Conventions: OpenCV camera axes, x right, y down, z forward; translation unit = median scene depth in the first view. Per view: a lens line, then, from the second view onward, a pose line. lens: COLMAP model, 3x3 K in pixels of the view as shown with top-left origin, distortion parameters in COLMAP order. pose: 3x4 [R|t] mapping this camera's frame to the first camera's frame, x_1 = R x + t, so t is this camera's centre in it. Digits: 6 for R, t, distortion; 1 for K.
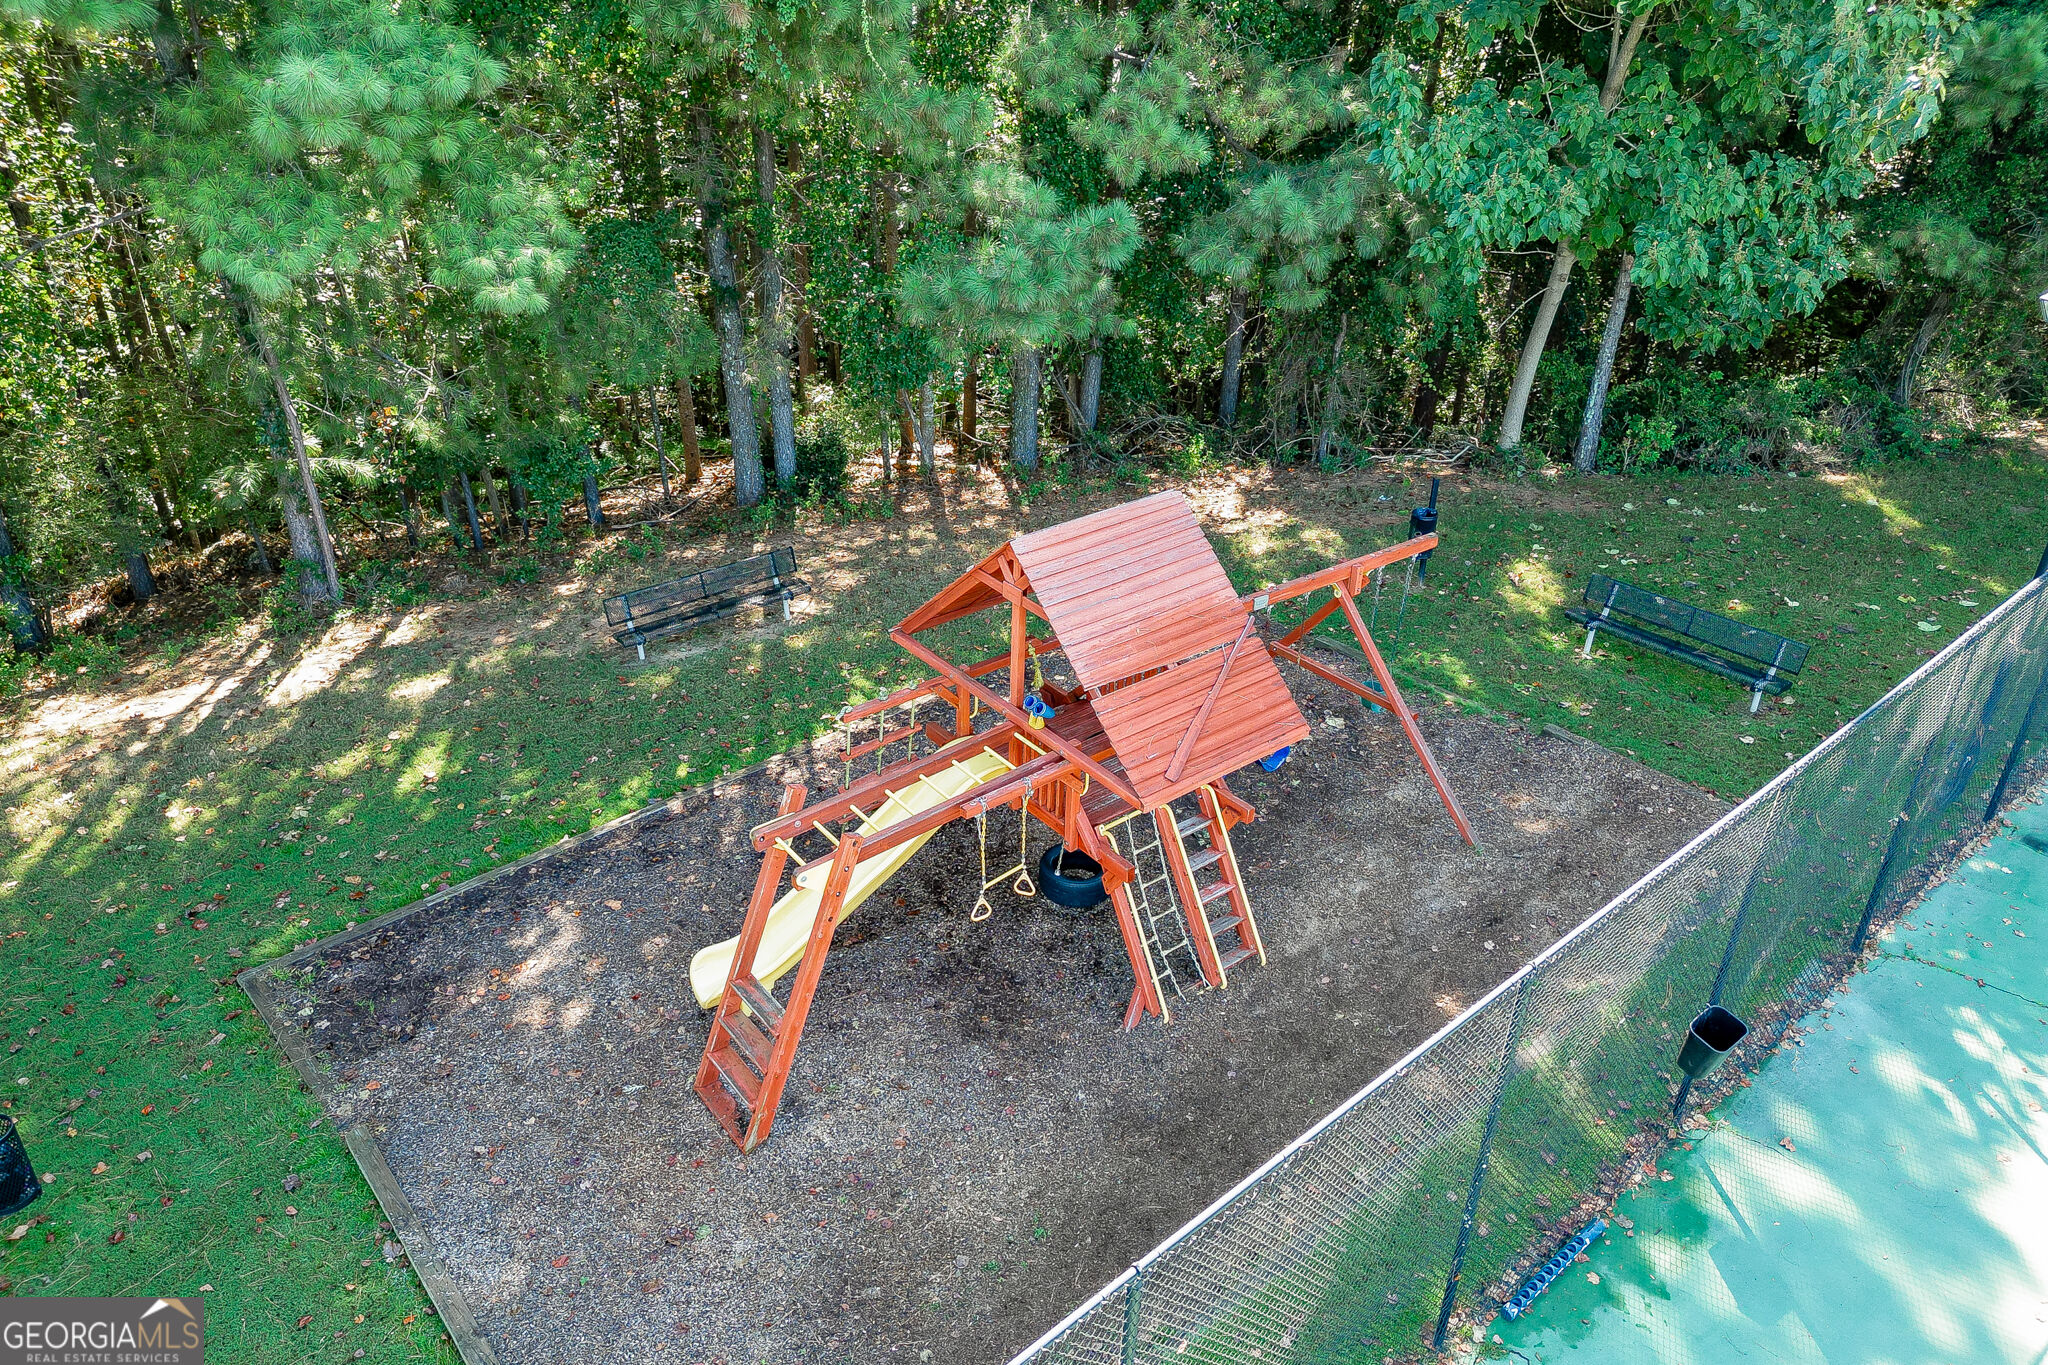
lens RADIAL K [[1438.1, 0, 1024.0], [0, 1438.1, 682.5], [0, 0, 1]] dist [0.074564, -0.077984]
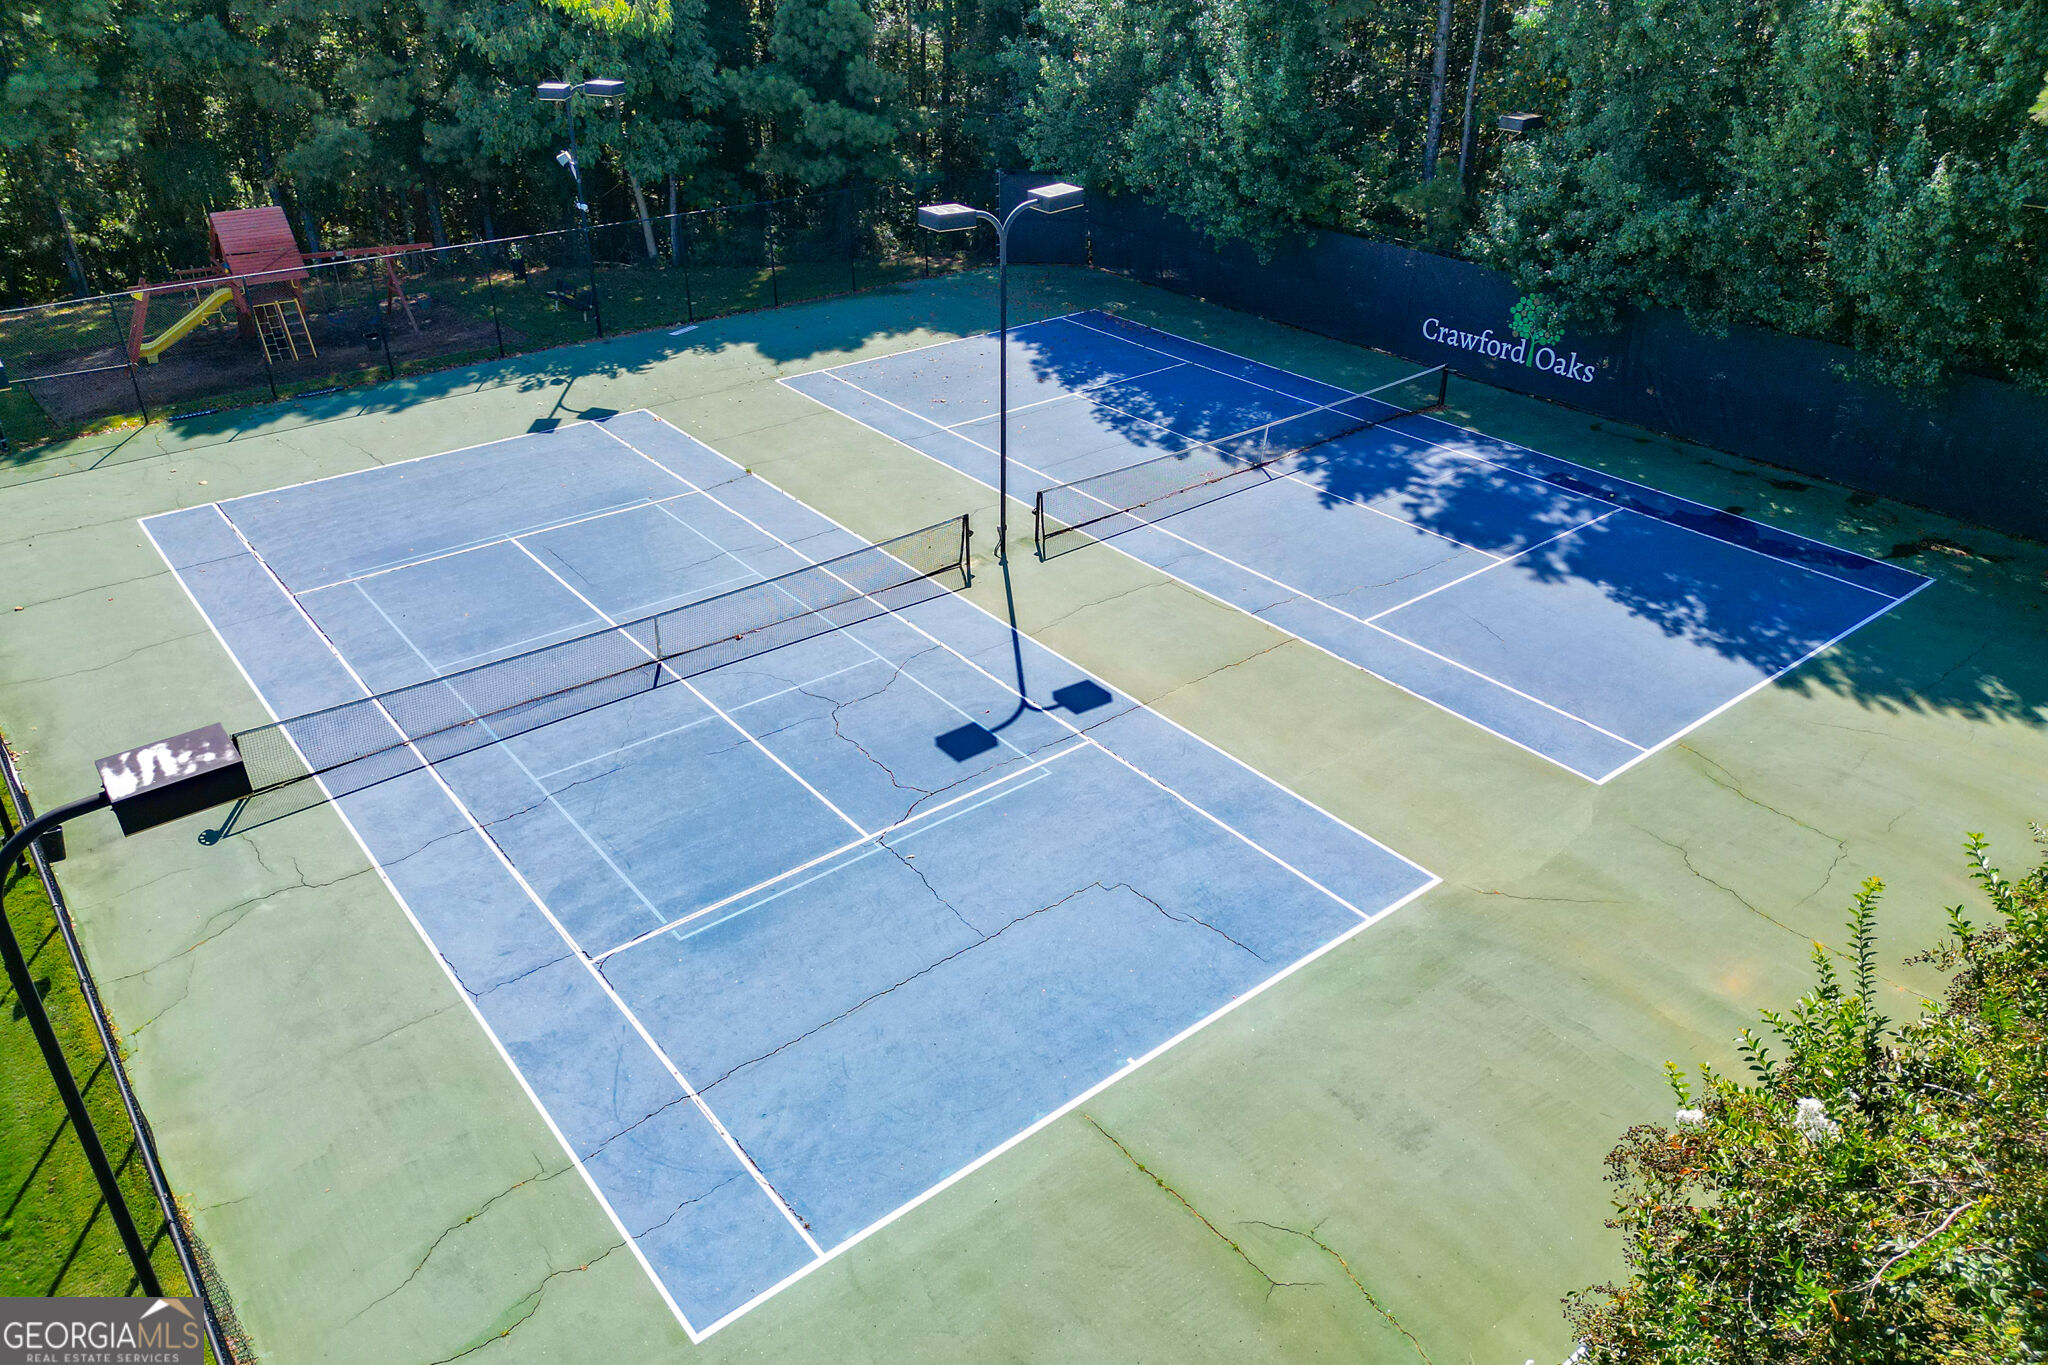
lens RADIAL K [[1438.1, 0, 1024.0], [0, 1438.1, 682.5], [0, 0, 1]] dist [0.074564, -0.077984]
pose [[0.999354, 0.006070, -0.035409, 1.779633], [-0.006309, 0.999958, -0.006660, 0.889275], [0.035367, 0.006879, 0.999351, -2.114148]]
